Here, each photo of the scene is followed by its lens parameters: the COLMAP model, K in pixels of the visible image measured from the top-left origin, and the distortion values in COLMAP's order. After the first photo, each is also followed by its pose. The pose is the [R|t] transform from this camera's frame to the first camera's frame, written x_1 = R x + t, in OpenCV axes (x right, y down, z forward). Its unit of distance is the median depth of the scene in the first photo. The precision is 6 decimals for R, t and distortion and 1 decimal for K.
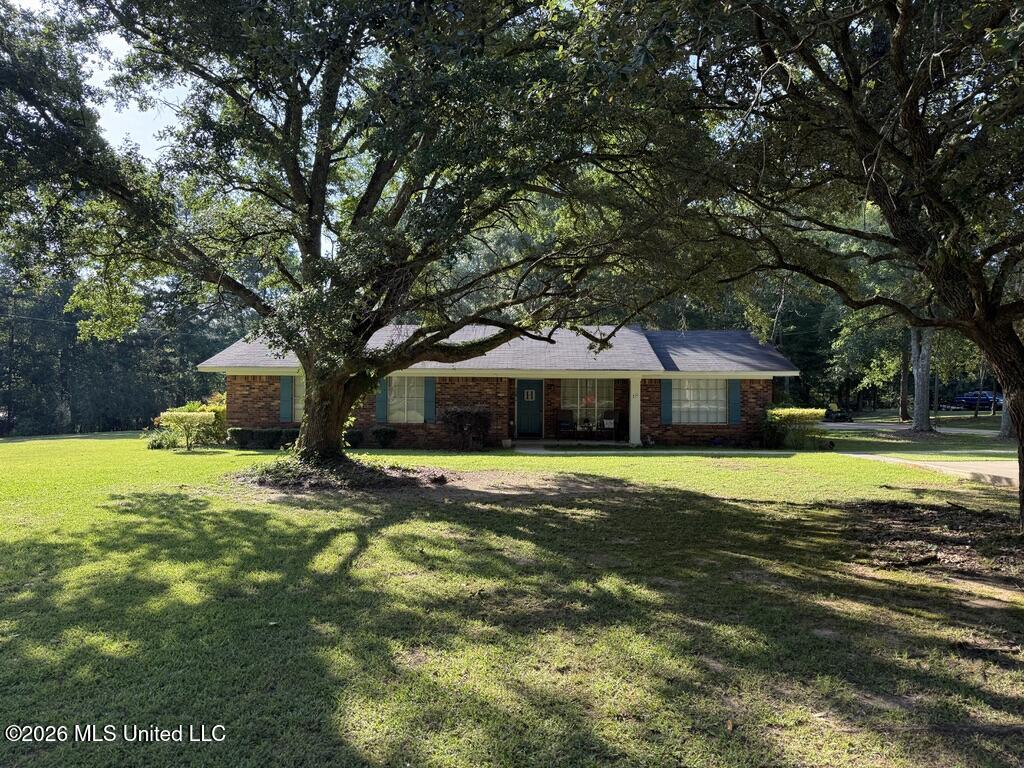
lens RADIAL K [[718.3, 0, 515.4], [0, 718.3, 385.8], [0, 0, 1]] dist [0.011391, 0.000668]
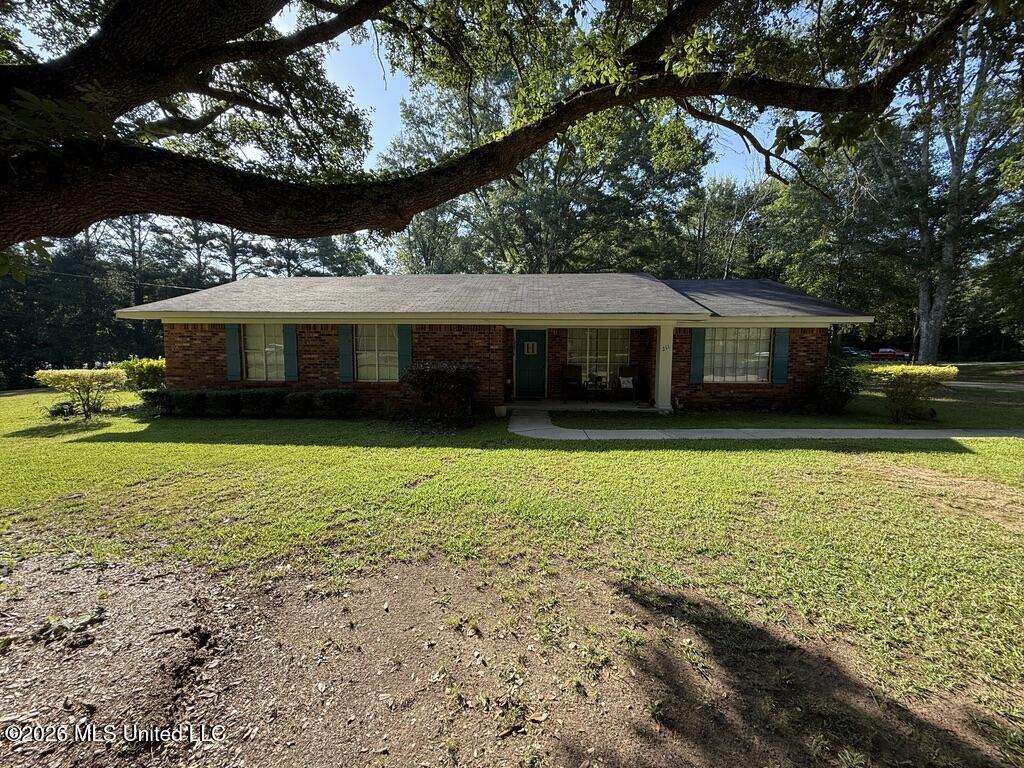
lens RADIAL K [[411.0, 0, 507.8], [0, 411.0, 386.2], [0, 0, 1]] dist [0.003797, 0.000110]
pose [[0.999450, 0.002811, -0.033057, 0.009464], [0.000533, 0.994917, 0.100694, 0.009462], [0.033172, -0.100656, 0.994368, 0.535211]]
